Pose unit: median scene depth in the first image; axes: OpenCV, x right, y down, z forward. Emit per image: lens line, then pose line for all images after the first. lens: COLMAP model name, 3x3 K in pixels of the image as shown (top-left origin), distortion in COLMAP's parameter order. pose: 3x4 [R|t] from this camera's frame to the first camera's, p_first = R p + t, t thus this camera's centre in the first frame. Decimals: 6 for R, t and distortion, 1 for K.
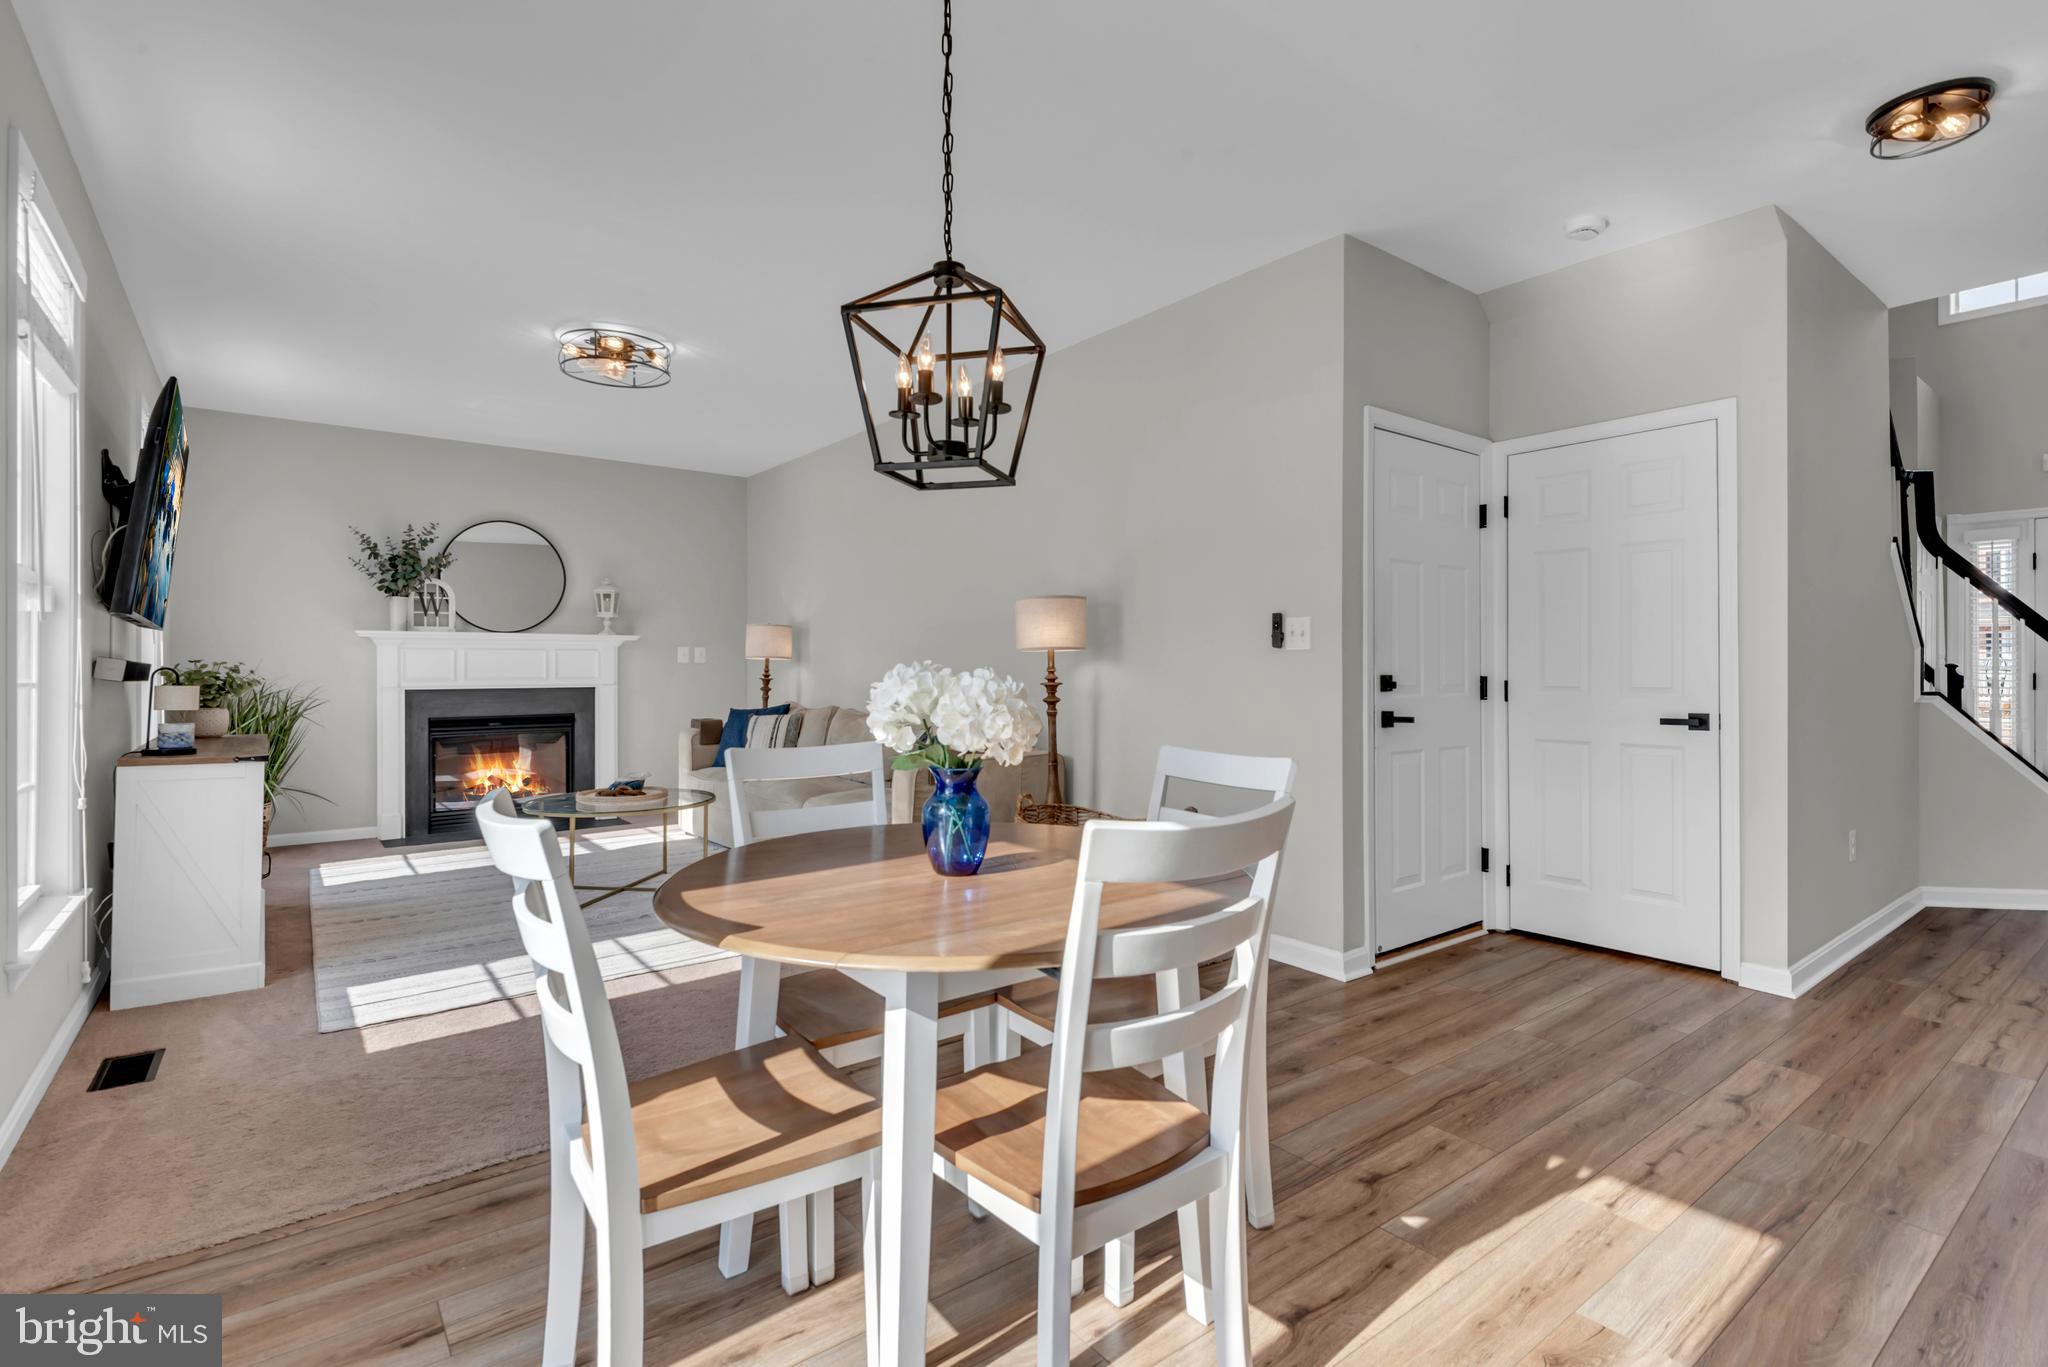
lens RADIAL K [[954.1, 0, 1027.6], [0, 954.1, 672.5], [0, 0, 1]] dist [0.011119, -0.022182]
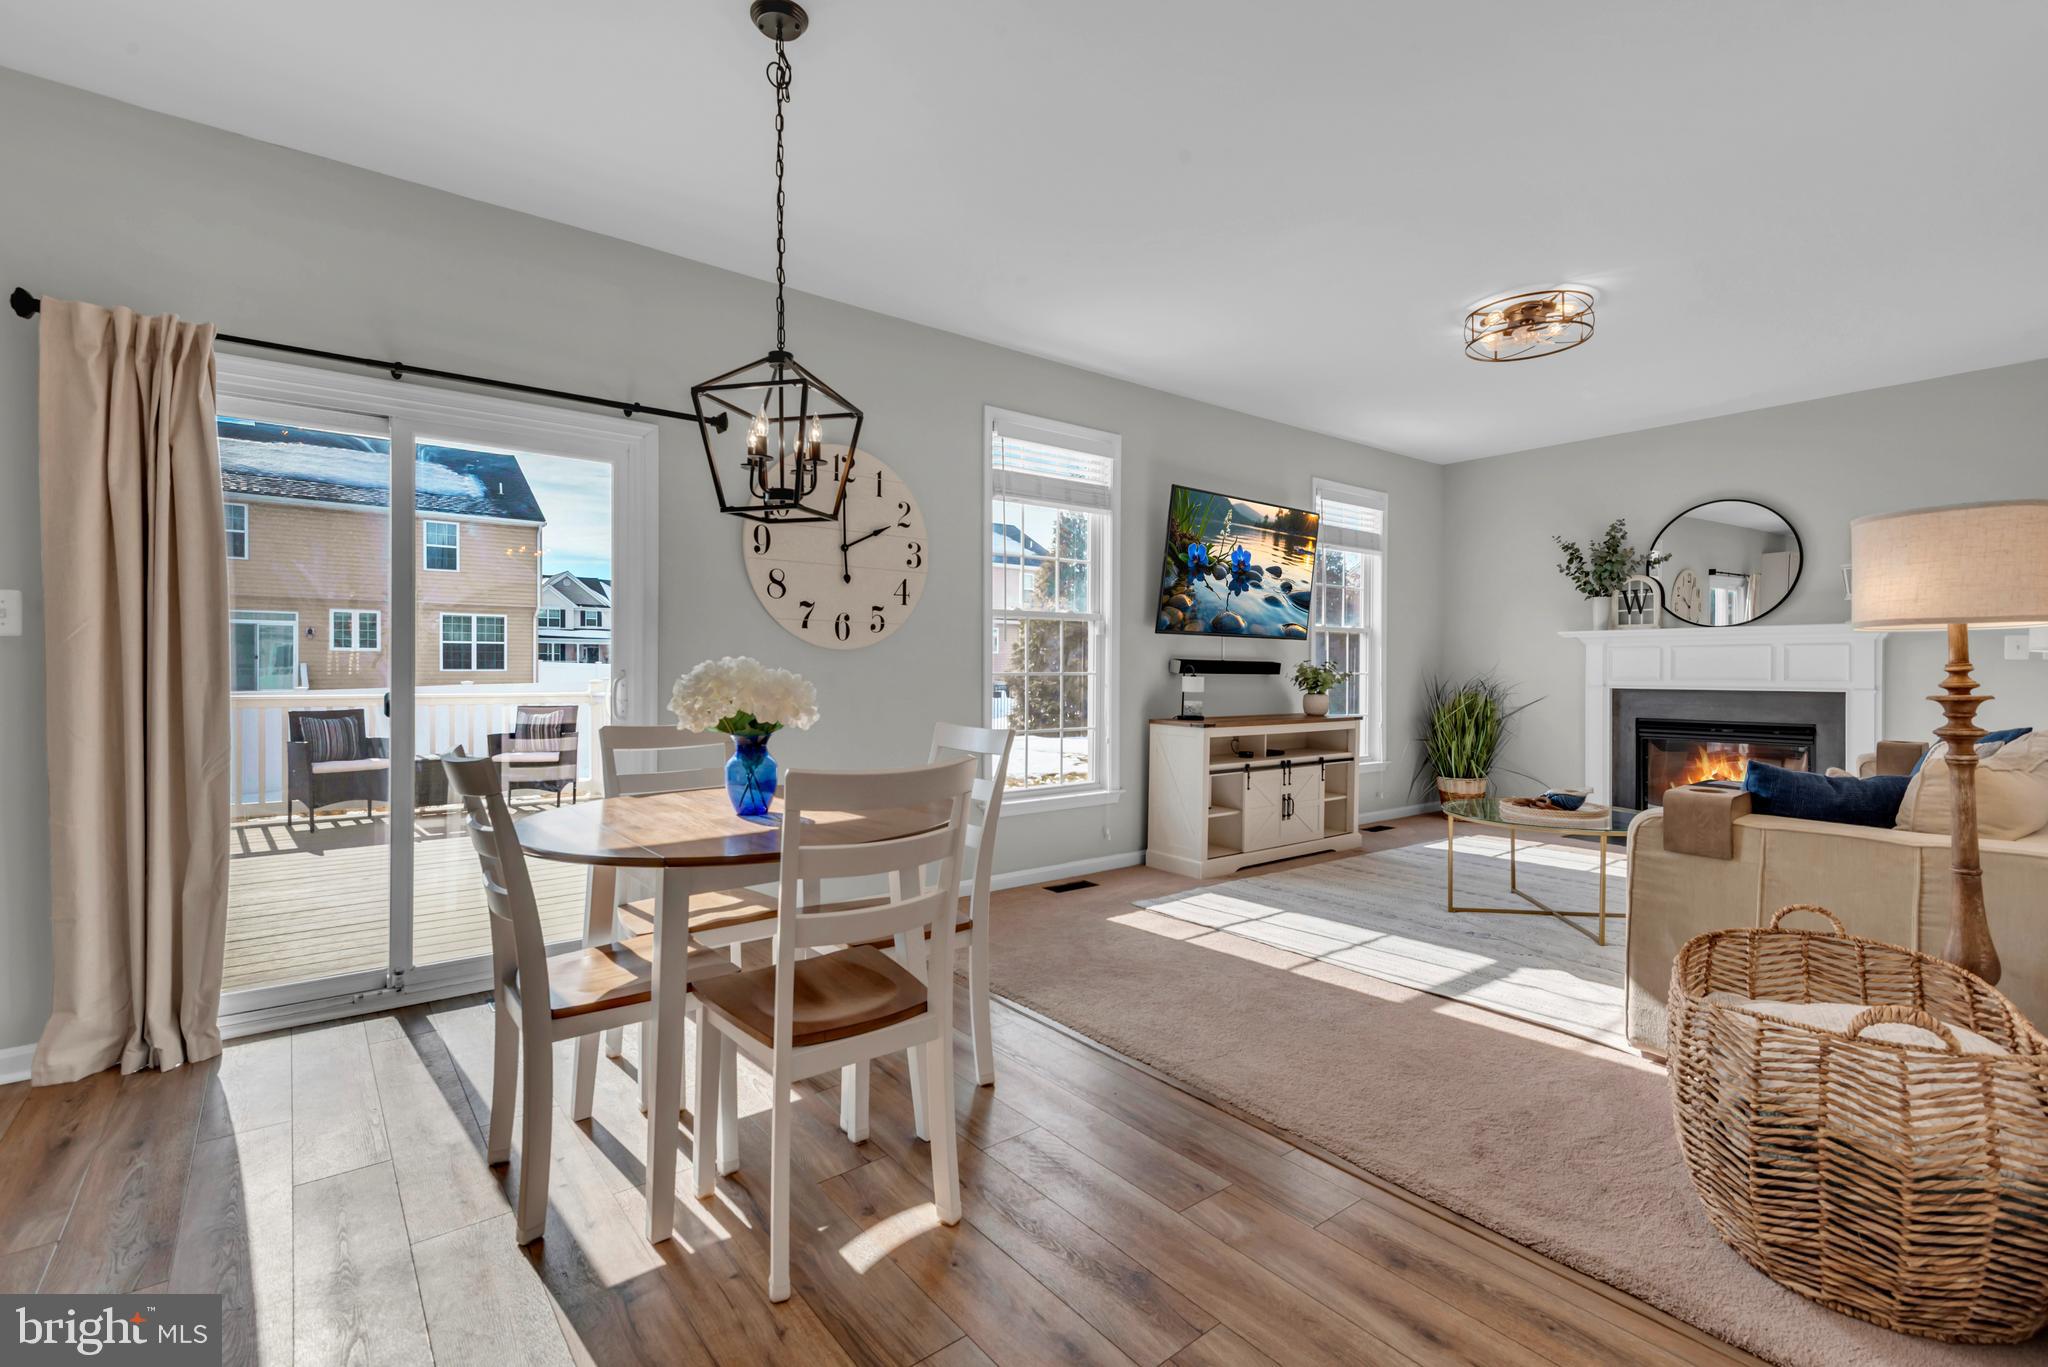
lens RADIAL K [[908.1, 0, 996.7], [0, 908.1, 672.9], [0, 0, 1]] dist [0.017886, -0.019574]
pose [[-0.011135, 0.006850, -0.999915, 0.349989], [-0.008884, 0.999936, 0.006949, 0.000798], [0.999899, 0.008961, -0.011074, 0.395380]]
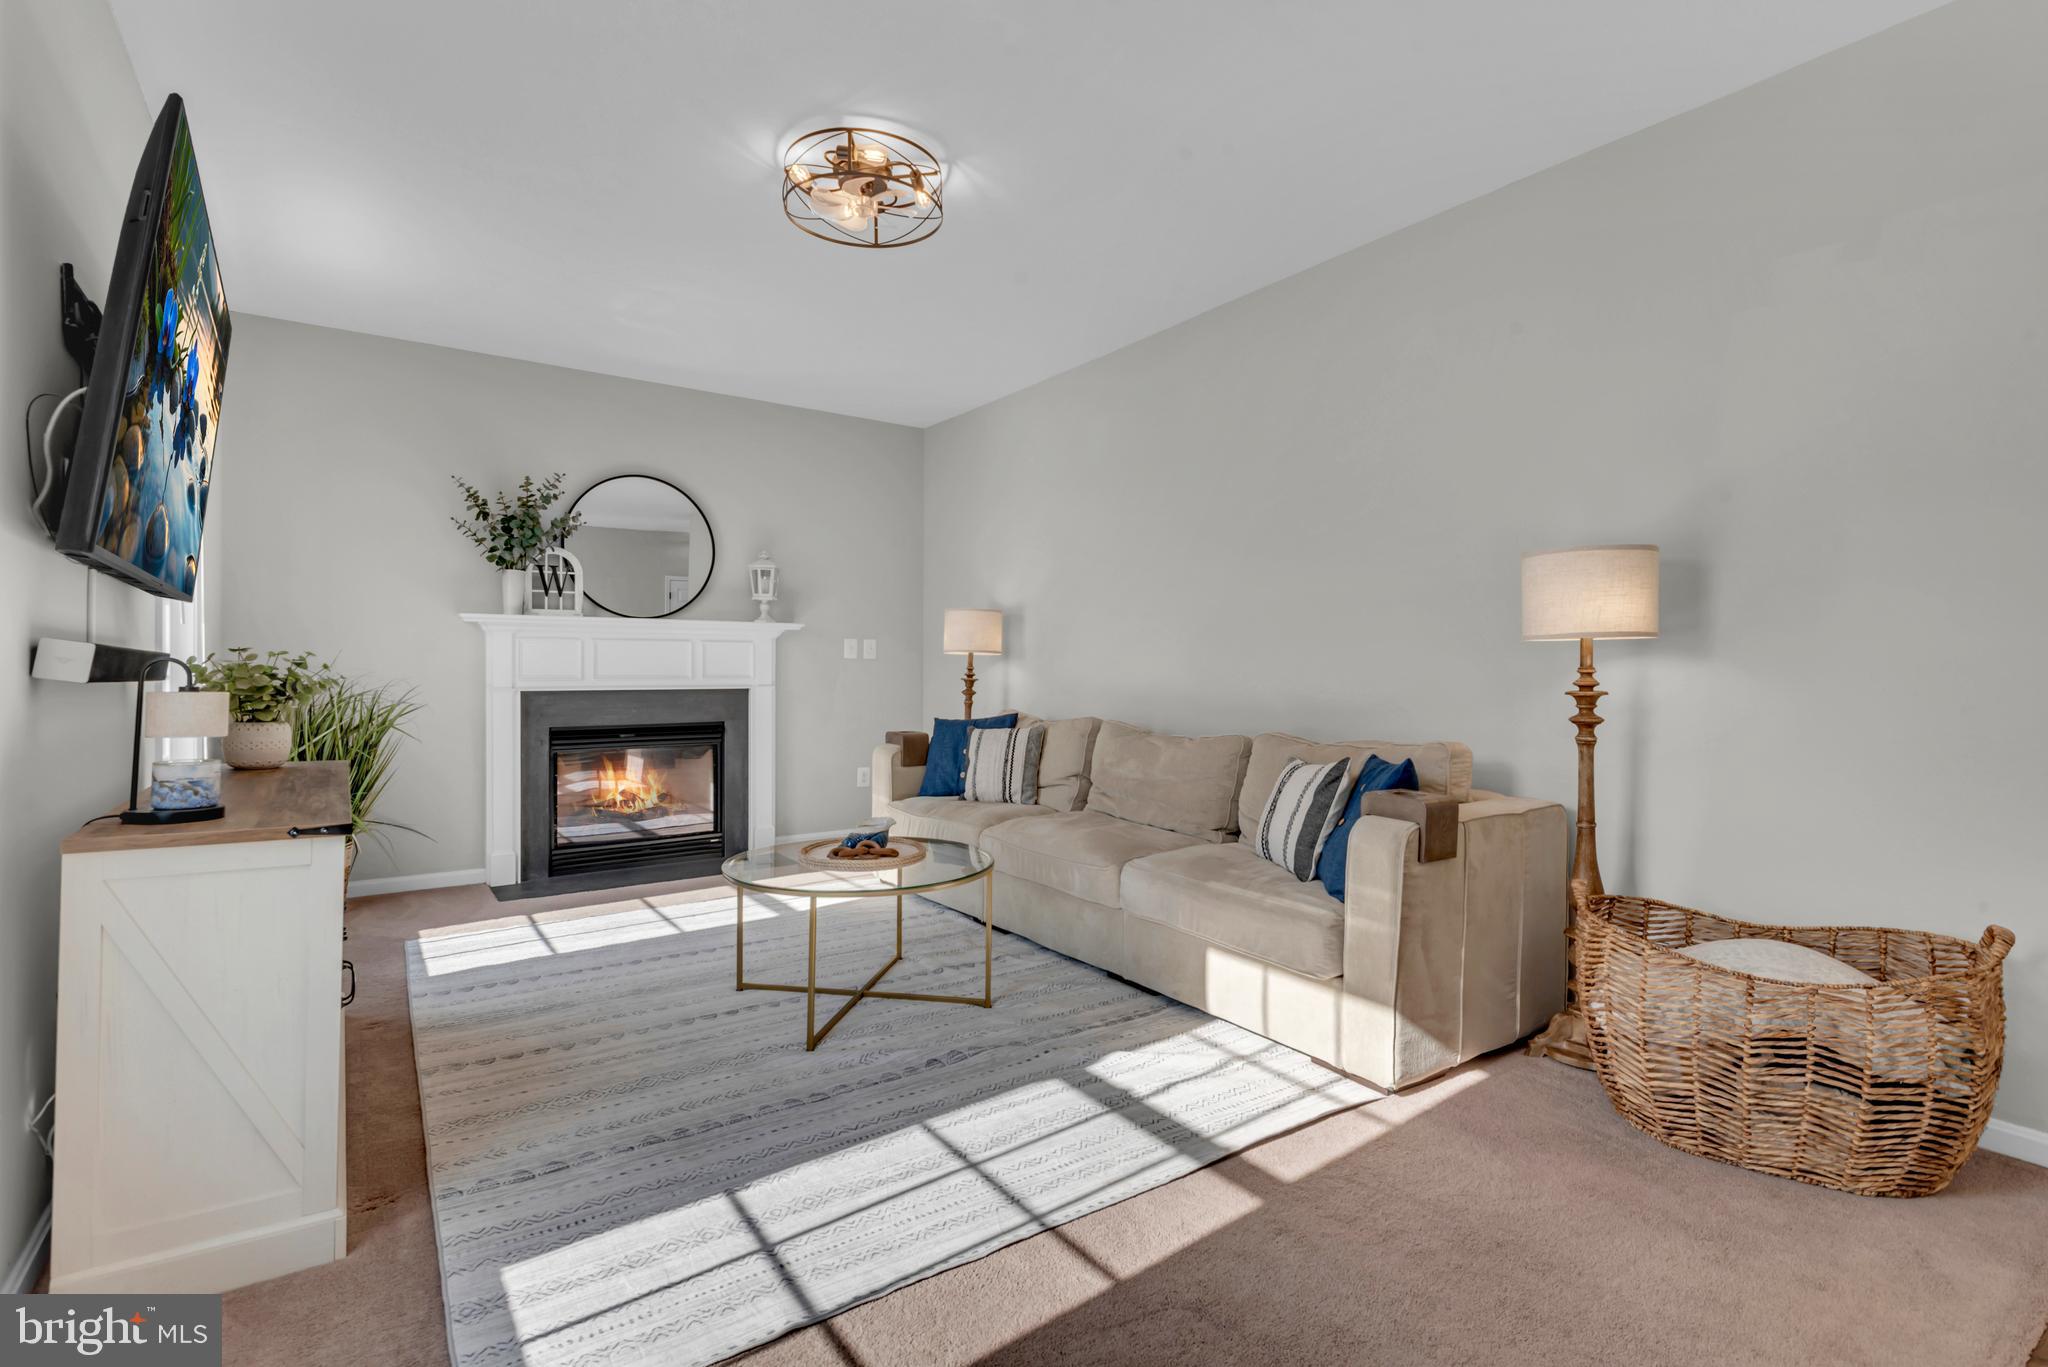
lens RADIAL K [[943.4, 0, 1024.0], [0, 943.4, 683.5], [0, 0, 1]] dist [0.017228, -0.023380]
pose [[0.998665, 0.005783, -0.051334, -0.226285], [-0.005148, 0.999909, 0.012480, 0.000135], [0.051401, -0.012199, 0.998604, 0.281287]]
